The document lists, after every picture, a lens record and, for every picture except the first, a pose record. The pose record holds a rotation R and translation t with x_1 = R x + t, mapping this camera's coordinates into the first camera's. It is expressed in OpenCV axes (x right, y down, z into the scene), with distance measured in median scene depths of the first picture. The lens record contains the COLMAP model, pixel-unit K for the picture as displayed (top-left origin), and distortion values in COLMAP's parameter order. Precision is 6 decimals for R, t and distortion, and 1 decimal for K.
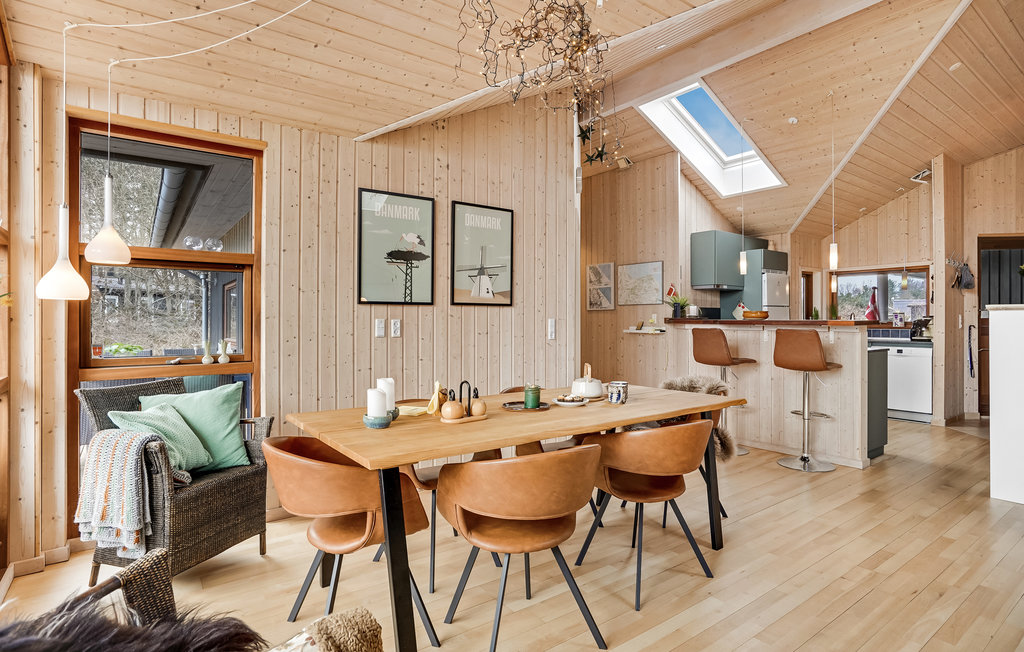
lens RADIAL K [[520.2, 0, 518.0], [0, 520.2, 306.7], [0, 0, 1]] dist [-0.014121, 0.000661]
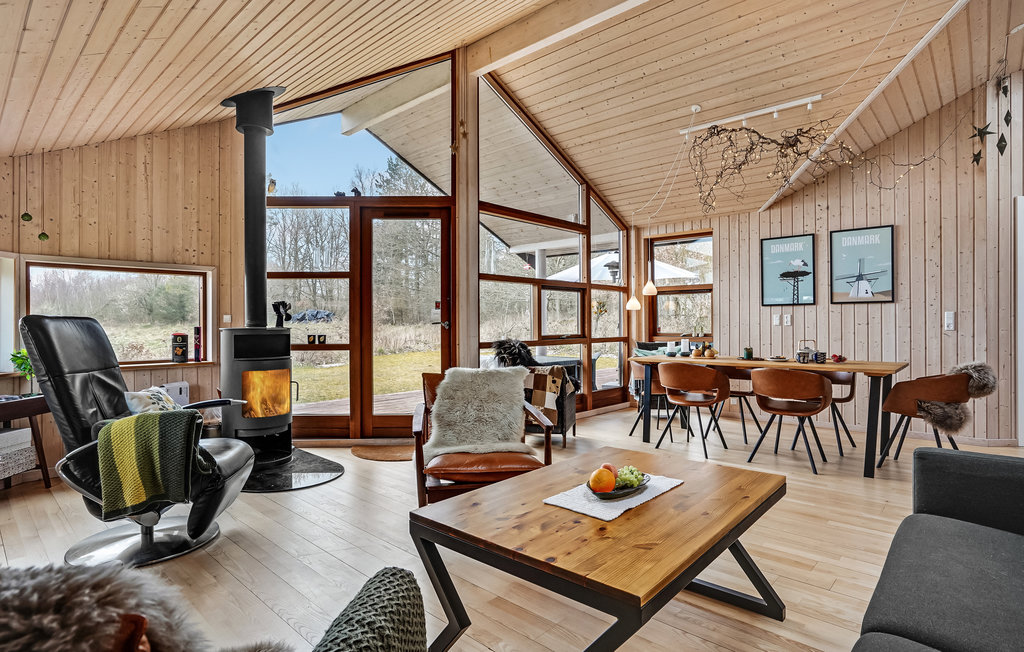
lens RADIAL K [[521.4, 0, 510.4], [0, 521.4, 323.9], [0, 0, 1]] dist [0.000154, 0.000069]
pose [[0.200411, -0.004585, -0.979701, 1.149850], [0.024798, 0.999692, 0.000394, 0.030398], [0.979398, -0.024374, 0.200464, -0.168198]]
